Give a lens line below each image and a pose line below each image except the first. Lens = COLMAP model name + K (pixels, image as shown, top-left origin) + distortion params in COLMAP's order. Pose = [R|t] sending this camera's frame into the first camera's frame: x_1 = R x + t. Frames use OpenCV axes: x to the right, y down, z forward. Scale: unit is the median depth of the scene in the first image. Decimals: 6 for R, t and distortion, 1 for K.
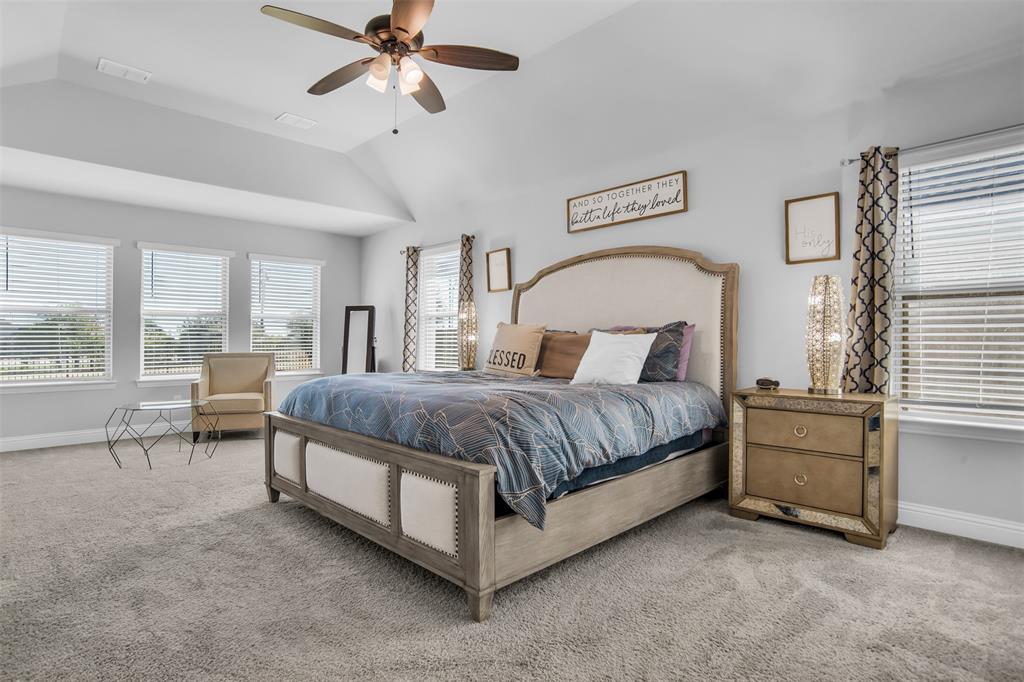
lens RADIAL K [[534.8, 0, 516.6], [0, 534.8, 339.7], [0, 0, 1]] dist [-0.062253, 0.032594]
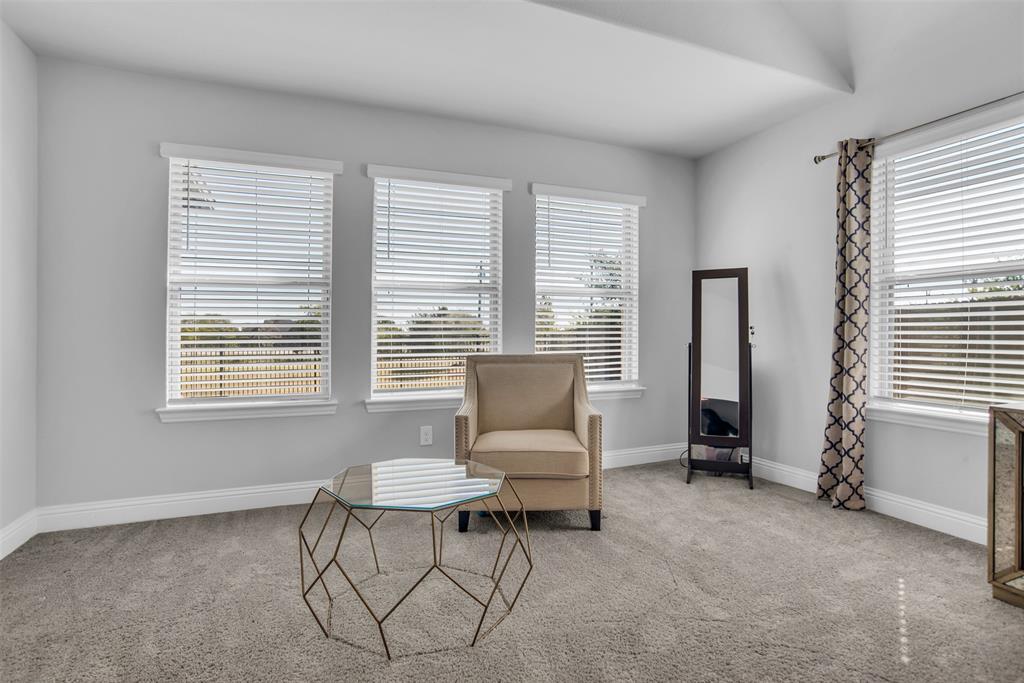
lens RADIAL K [[534.8, 0, 509.8], [0, 534.8, 338.7], [0, 0, 1]] dist [-0.062253, 0.032594]
pose [[0.934469, 0.002468, -0.356035, -0.321343], [0.001418, 0.999942, 0.010654, 0.001947], [0.356041, -0.010461, 0.934412, 0.439201]]
